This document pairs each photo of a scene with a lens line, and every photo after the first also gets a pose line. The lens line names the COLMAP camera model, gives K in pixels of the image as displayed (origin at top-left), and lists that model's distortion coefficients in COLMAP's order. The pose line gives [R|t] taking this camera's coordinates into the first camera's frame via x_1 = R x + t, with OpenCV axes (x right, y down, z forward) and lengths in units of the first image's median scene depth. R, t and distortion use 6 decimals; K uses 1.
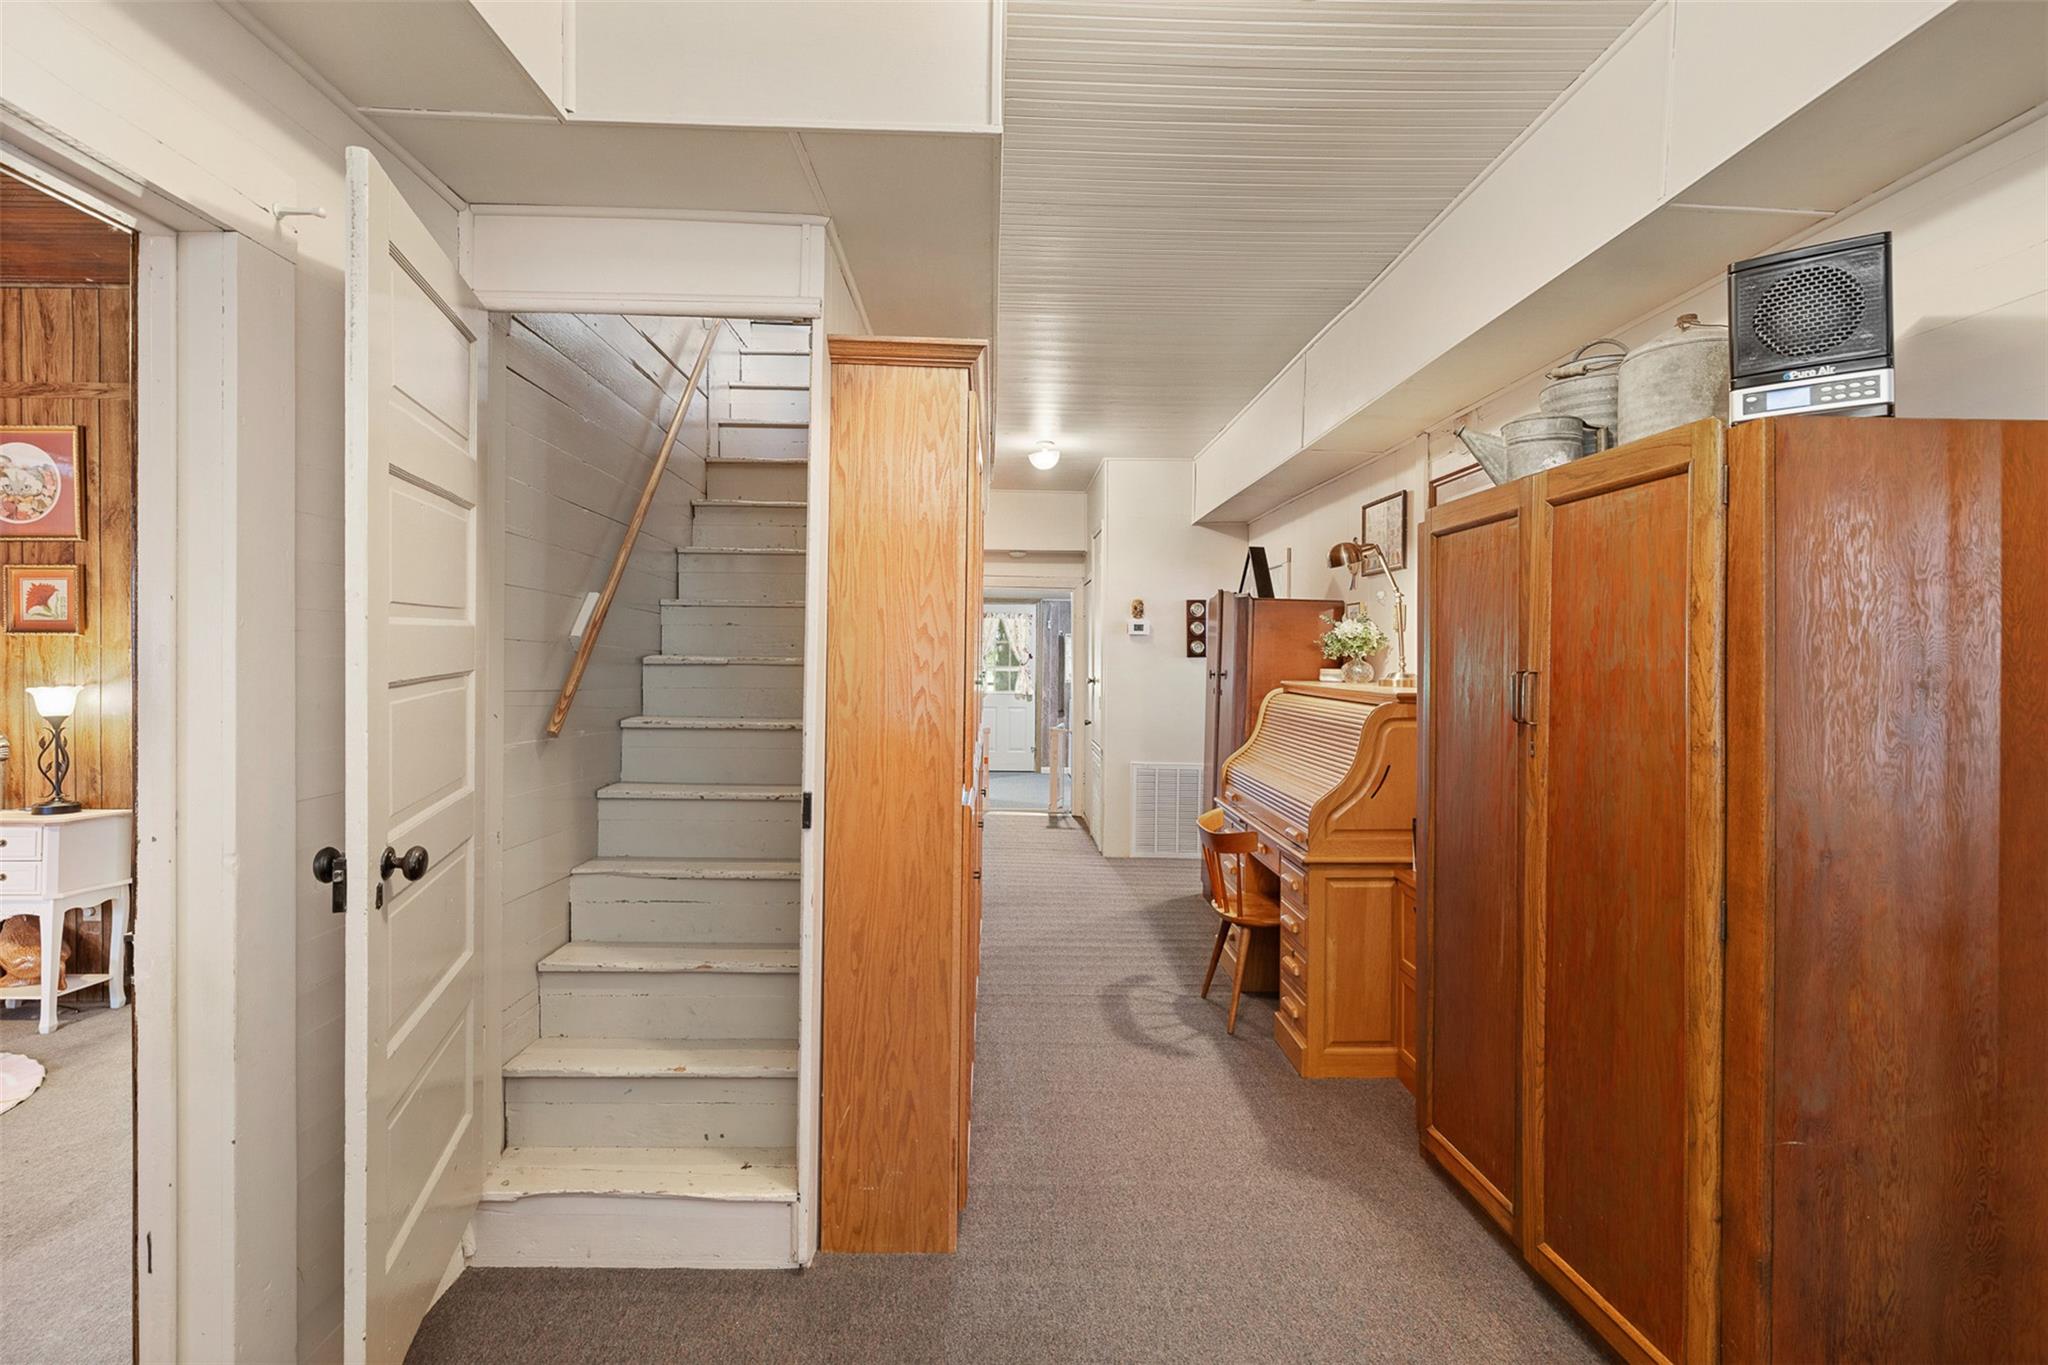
lens RADIAL K [[989.0, 0, 1018.5], [0, 989.0, 668.8], [0, 0, 1]] dist [0.003856, 0.000431]
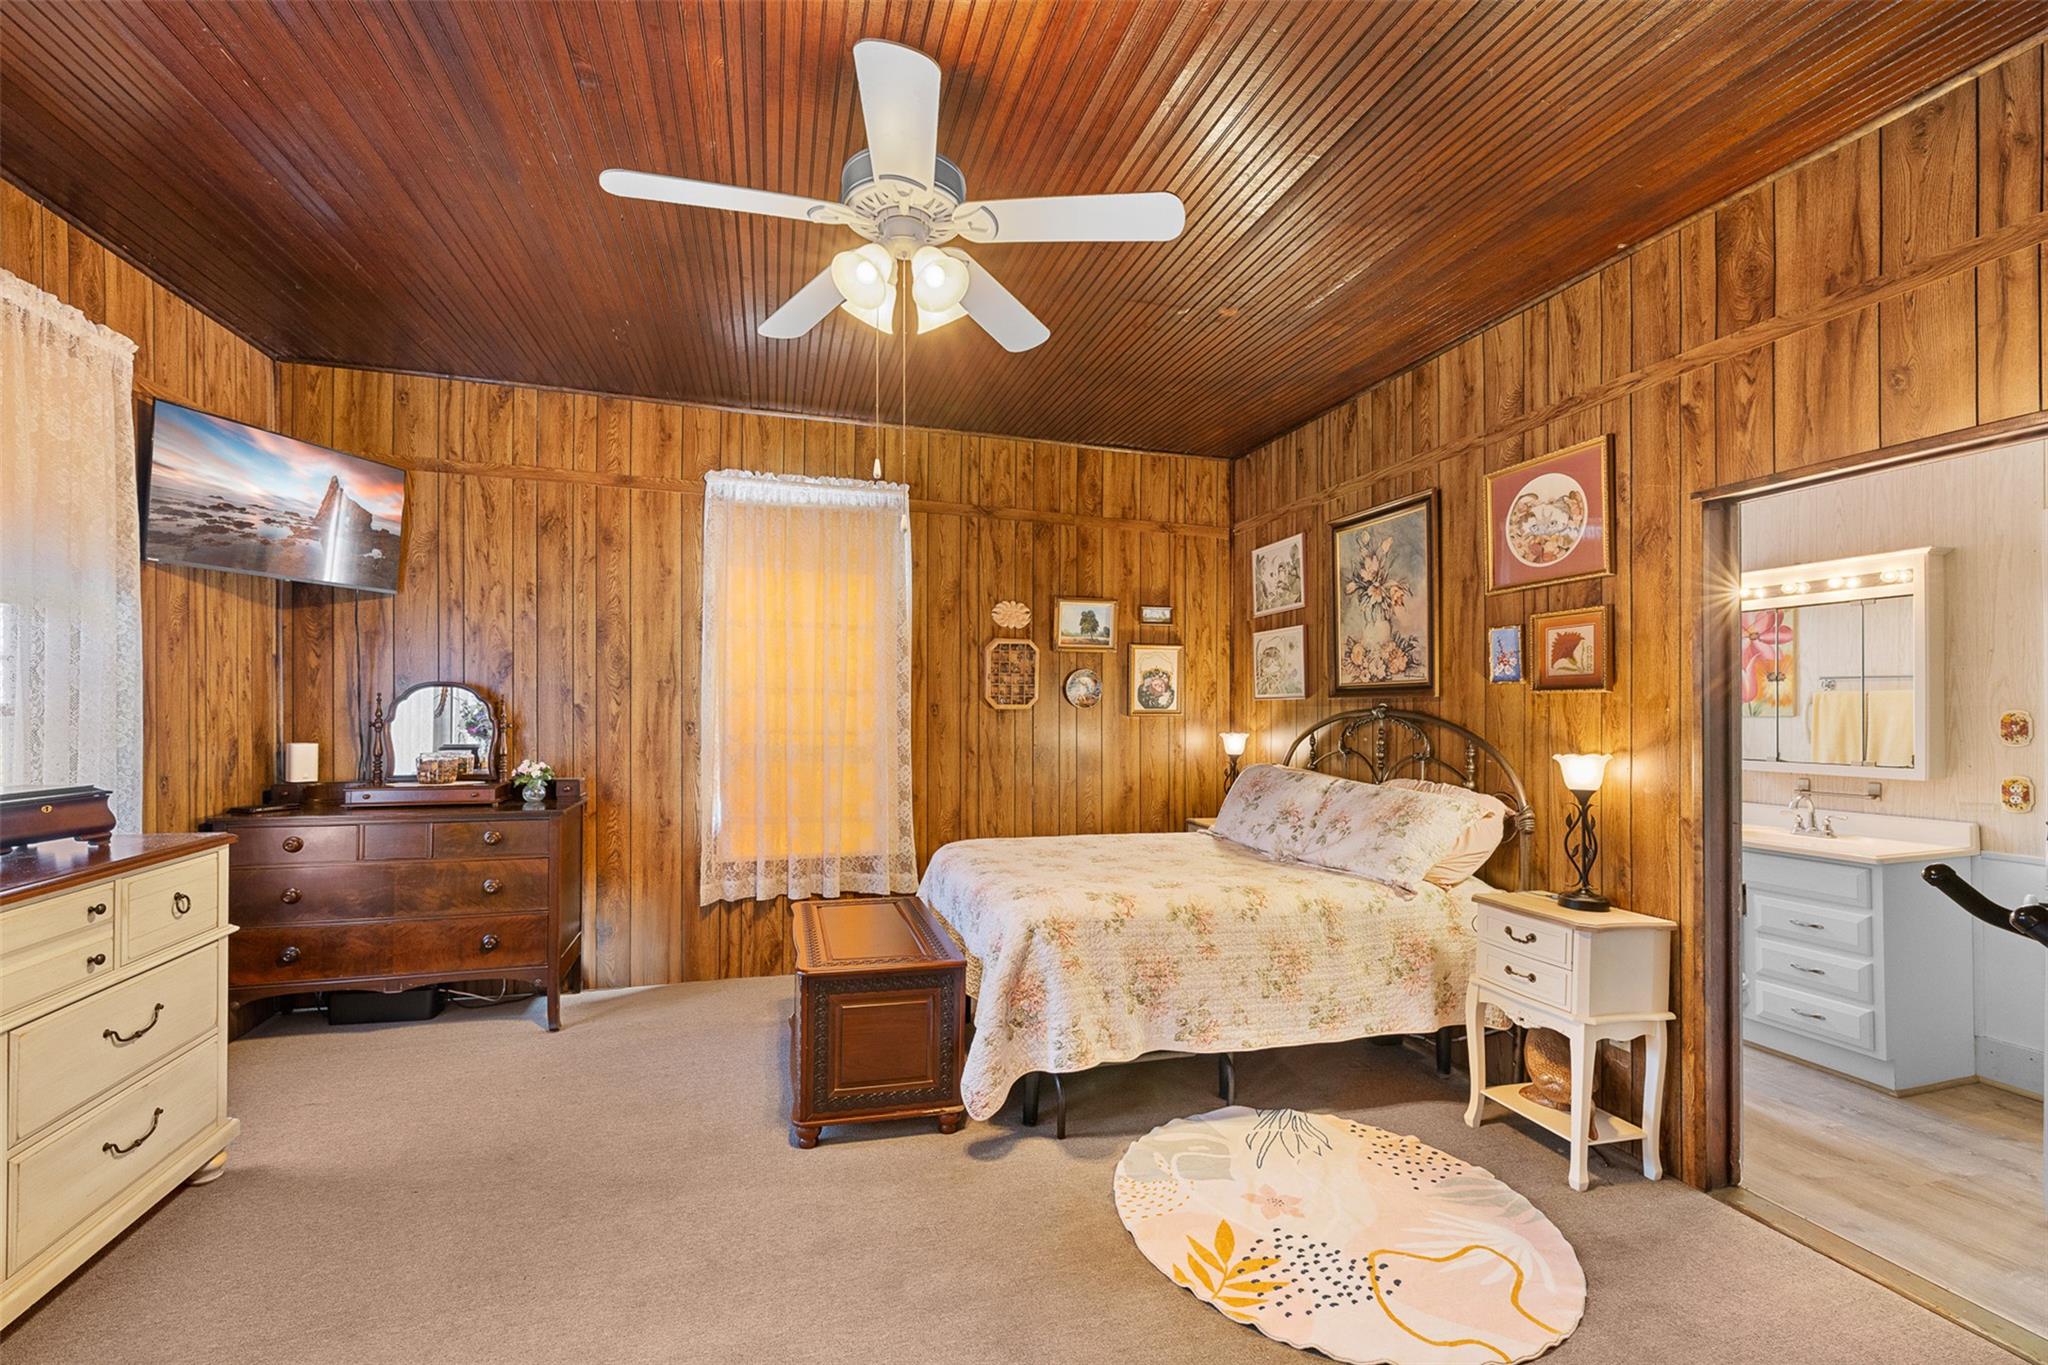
lens RADIAL K [[859.4, 0, 1019.5], [0, 859.4, 696.4], [0, 0, 1]] dist [0.003632, 0.000161]
pose [[0.256828, -0.011759, -0.966385, -0.389941], [-0.011128, 0.999824, -0.015123, -0.014163], [0.966393, 0.014637, 0.256652, 0.355803]]
